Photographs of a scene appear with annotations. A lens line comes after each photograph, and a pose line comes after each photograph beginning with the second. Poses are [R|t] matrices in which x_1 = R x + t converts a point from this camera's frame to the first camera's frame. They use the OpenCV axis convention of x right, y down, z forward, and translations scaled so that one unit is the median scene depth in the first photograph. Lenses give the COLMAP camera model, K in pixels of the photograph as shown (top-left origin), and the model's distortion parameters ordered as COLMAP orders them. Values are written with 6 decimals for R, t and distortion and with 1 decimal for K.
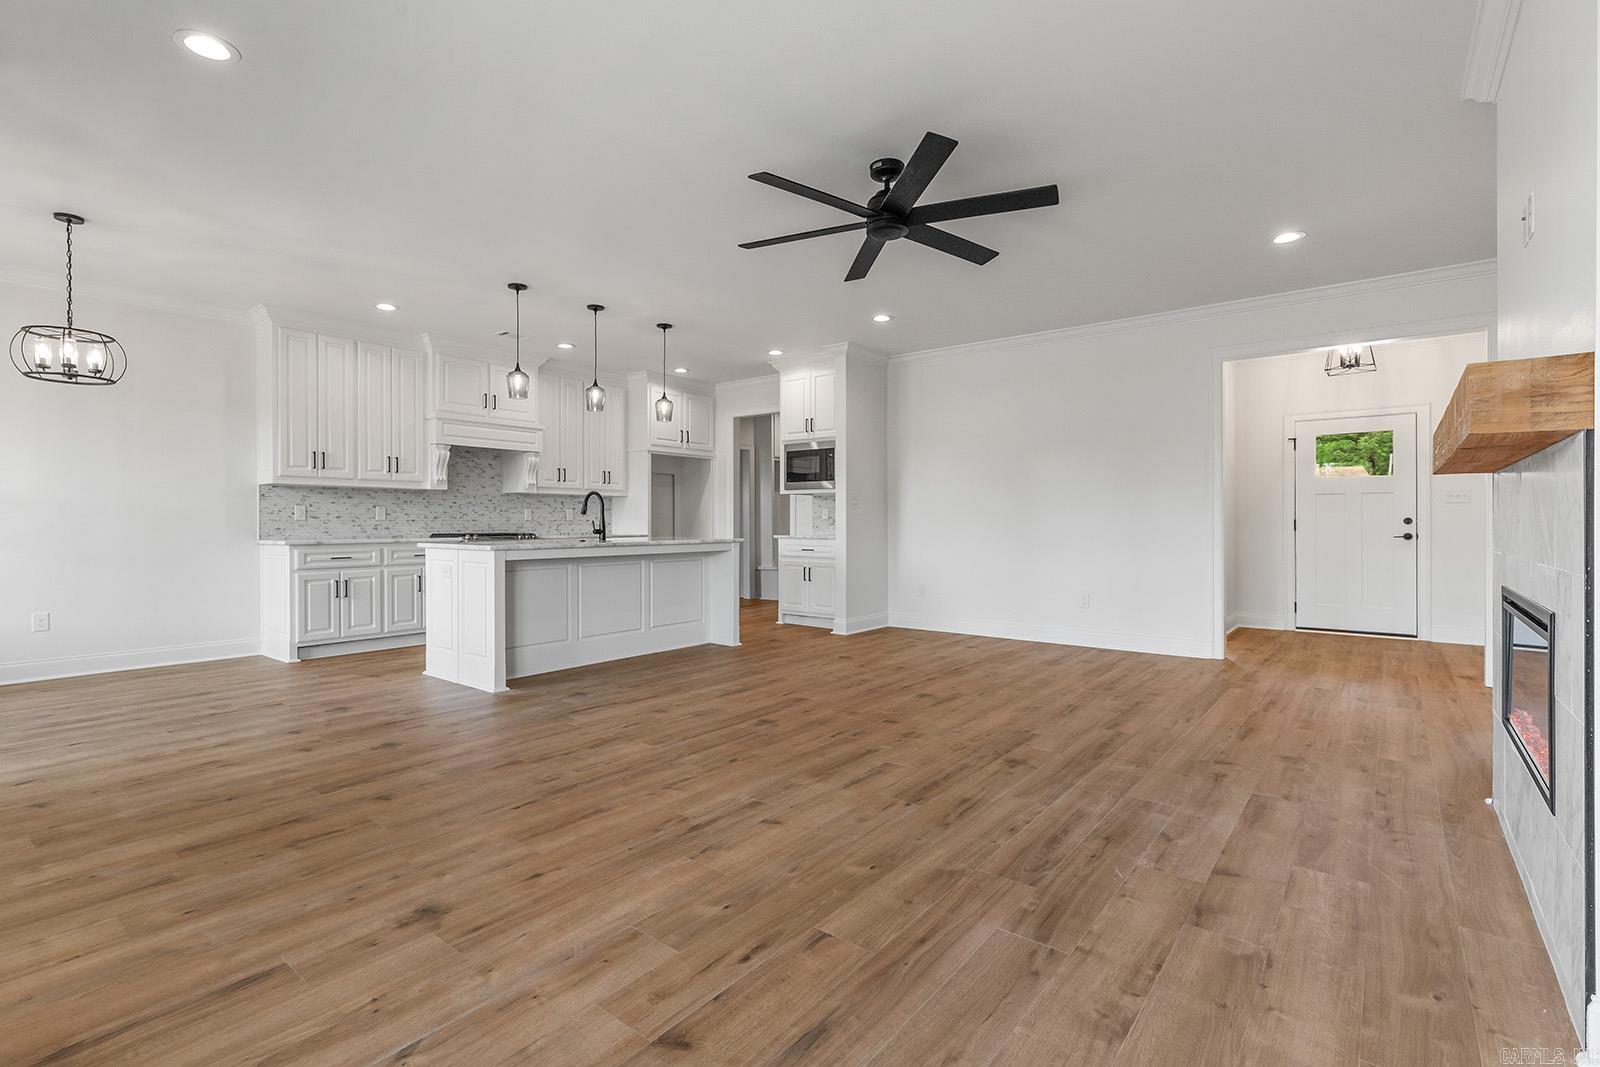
lens RADIAL K [[811.4, 0, 718.3], [0, 811.4, 532.4], [0, 0, 1]] dist [-0.000258, -0.000005]
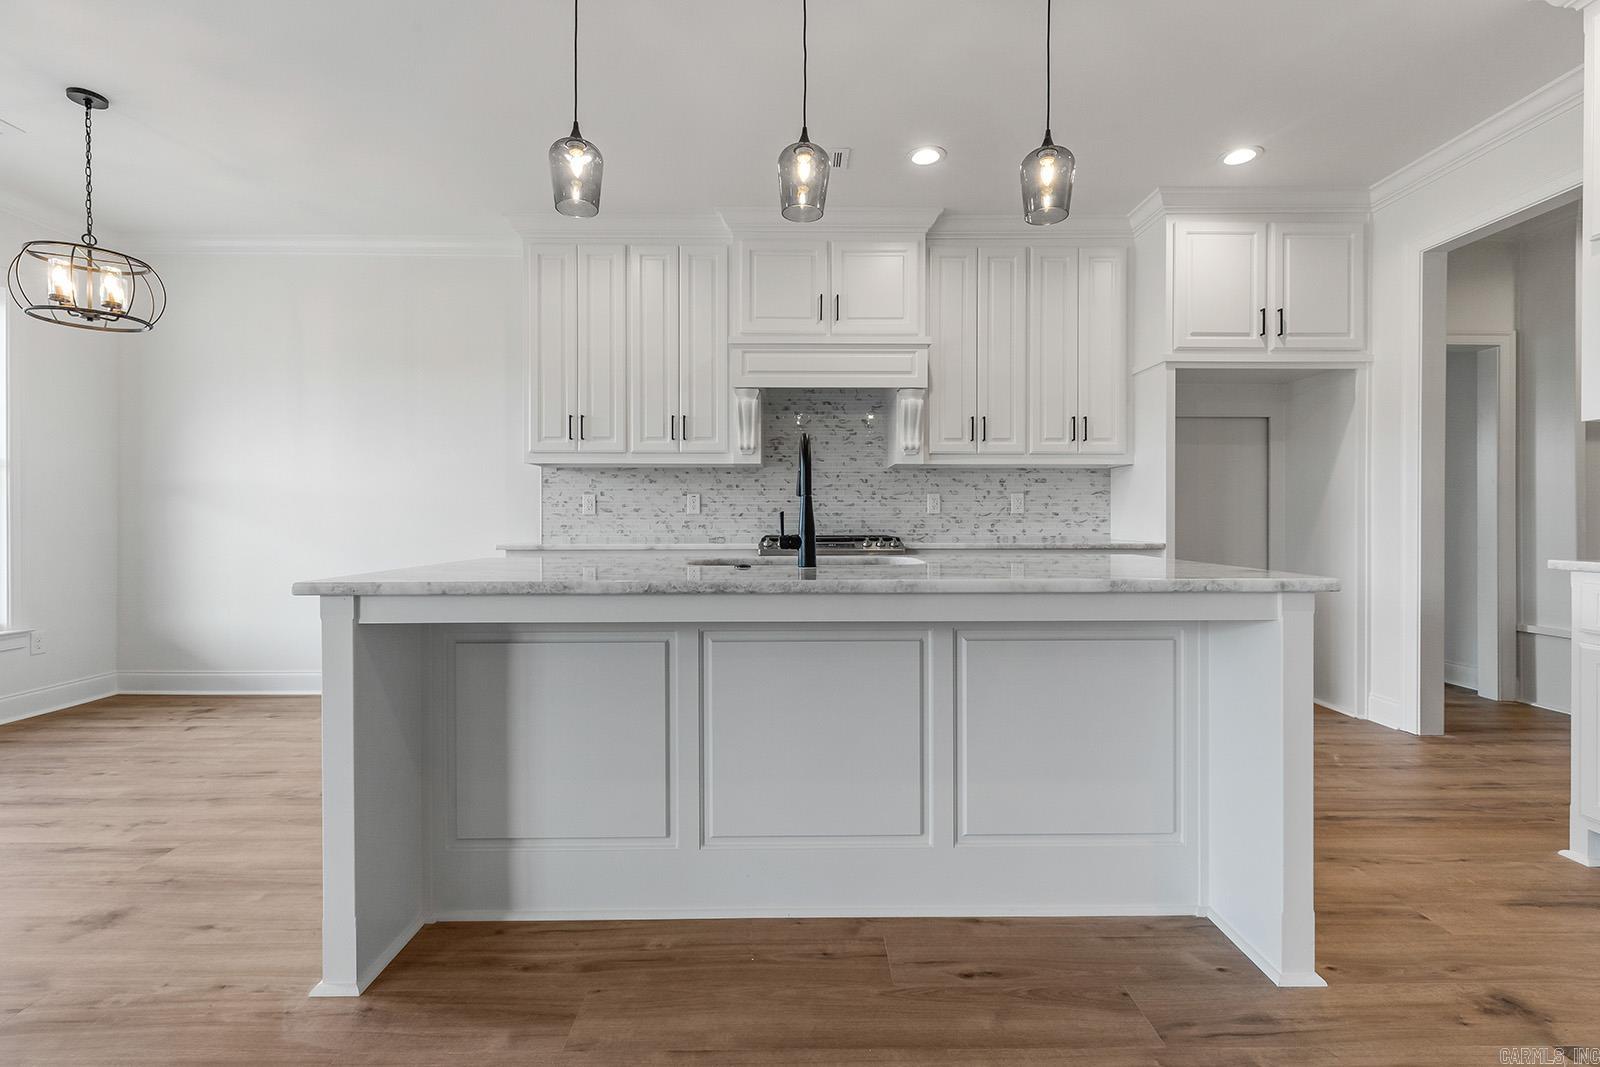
lens RADIAL K [[715.1, 0, 799.7], [0, 715.1, 522.9], [0, 0, 1]] dist [0.000981, 0.000190]
pose [[0.701868, 0.005420, -0.712287, 0.072719], [-0.009329, 0.999955, -0.001583, -0.008577], [0.712246, 0.007756, 0.701887, 0.718225]]
